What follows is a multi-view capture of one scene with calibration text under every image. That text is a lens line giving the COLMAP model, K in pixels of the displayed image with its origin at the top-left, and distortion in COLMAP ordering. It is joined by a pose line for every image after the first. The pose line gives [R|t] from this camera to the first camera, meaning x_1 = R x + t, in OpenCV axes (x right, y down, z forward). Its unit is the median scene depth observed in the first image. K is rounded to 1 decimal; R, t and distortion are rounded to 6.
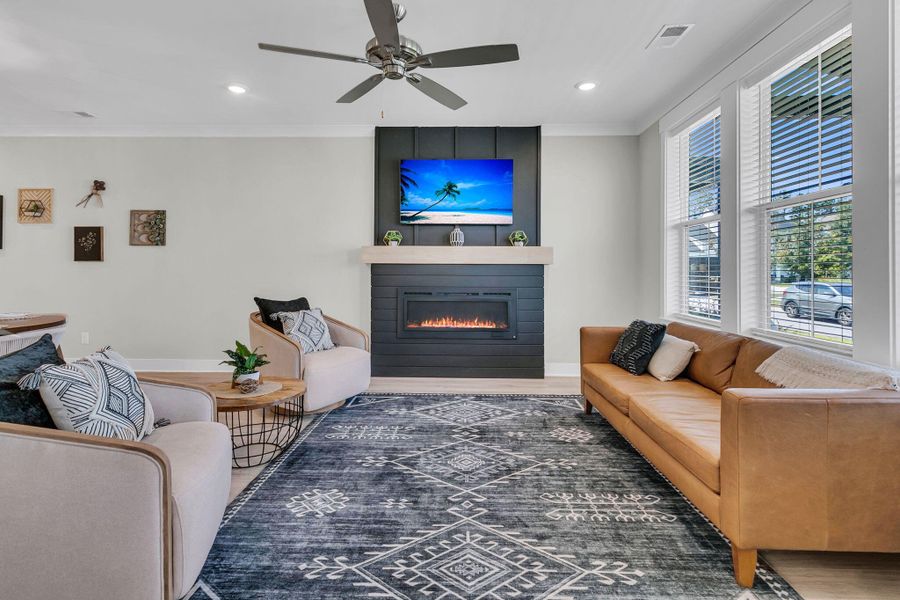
lens RADIAL K [[429.3, 0, 455.9], [0, 429.3, 271.9], [0, 0, 1]] dist [0.001626, 0.000221]
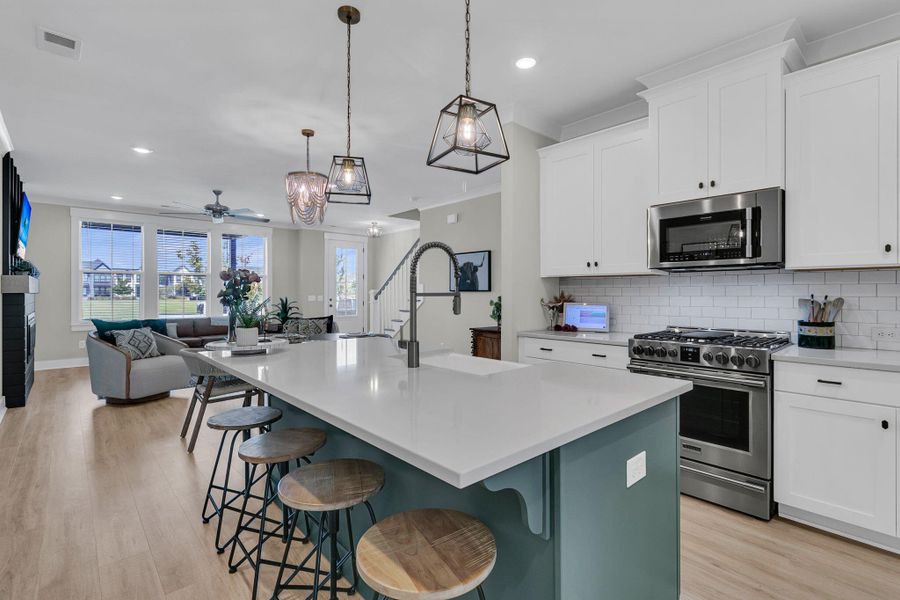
lens RADIAL K [[415.9, 0, 449.0], [0, 415.9, 291.9], [0, 0, 1]] dist [0.000051, -0.000151]
pose [[-0.685211, -0.003272, 0.728338, -1.593542], [-0.005801, 0.999983, -0.000965, -0.026461], [-0.728322, -0.004886, -0.685218, 0.956340]]
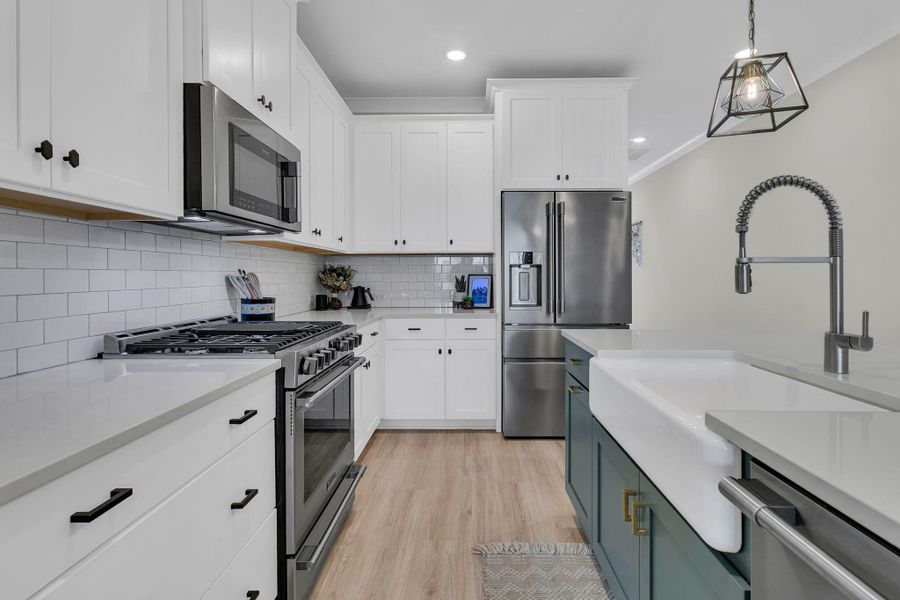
lens RADIAL K [[417.2, 0, 464.8], [0, 417.2, 277.3], [0, 0, 1]] dist [0.000726, -0.000051]
pose [[0.011414, -0.001984, -0.999933, -1.036213], [0.003919, 0.999990, -0.001939, -0.014340], [0.999927, -0.003897, 0.011422, 0.484460]]
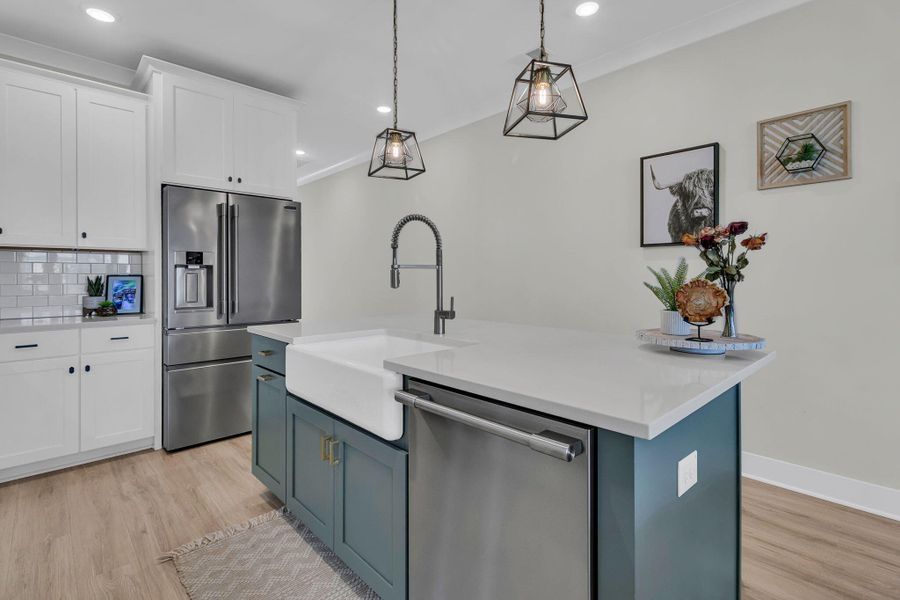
lens RADIAL K [[426.9, 0, 446.5], [0, 426.9, 277.1], [0, 0, 1]] dist [0.000663, 0.000091]
pose [[0.700252, -0.005689, -0.713873, -0.968936], [0.005638, 0.999981, -0.002439, -0.013289], [0.713873, -0.002317, 0.700271, 0.411102]]
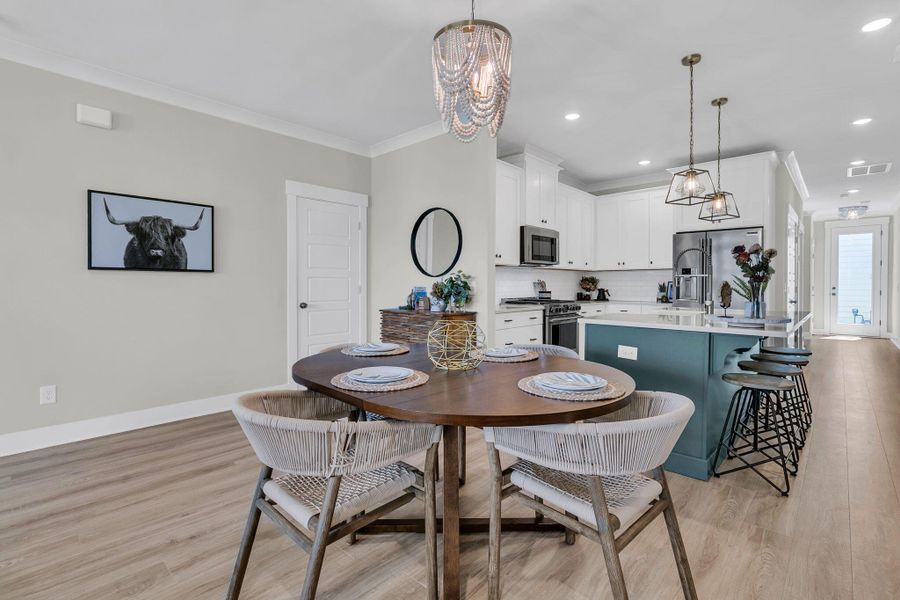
lens RADIAL K [[419.1, 0, 457.5], [0, 419.1, 289.4], [0, 0, 1]] dist [0.002713, 0.000076]
pose [[-0.663780, 0.002263, -0.747925, -0.443857], [-0.002847, 0.999981, 0.005552, -0.002844], [0.747923, 0.005815, -0.663760, 0.869034]]
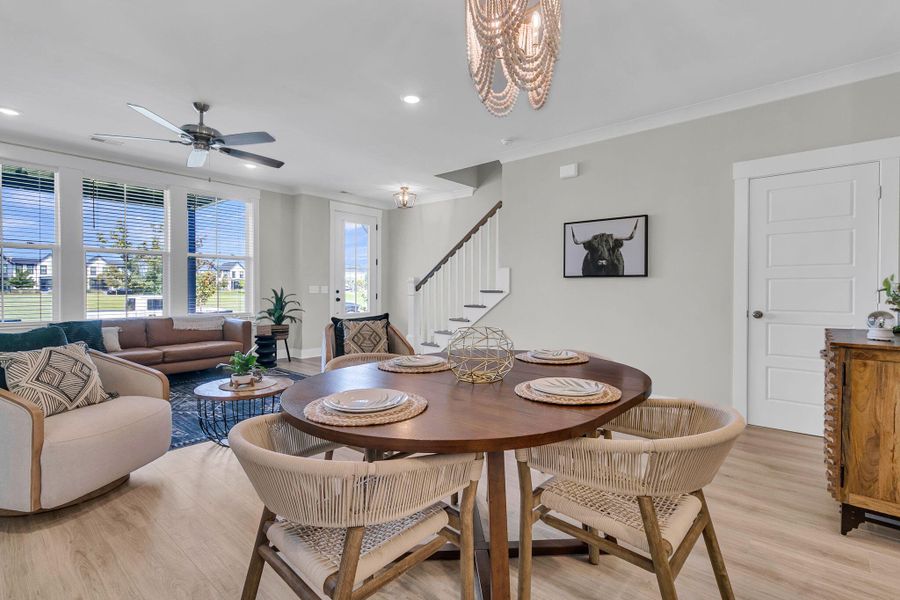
lens RADIAL K [[413.5, 0, 451.4], [0, 413.5, 293.2], [0, 0, 1]] dist [0.000644, -0.000194]
pose [[-0.778856, -0.015548, 0.627010, -0.959664], [-0.008193, 0.999860, 0.014617, -0.005145], [-0.627150, 0.006248, -0.778874, 0.897717]]
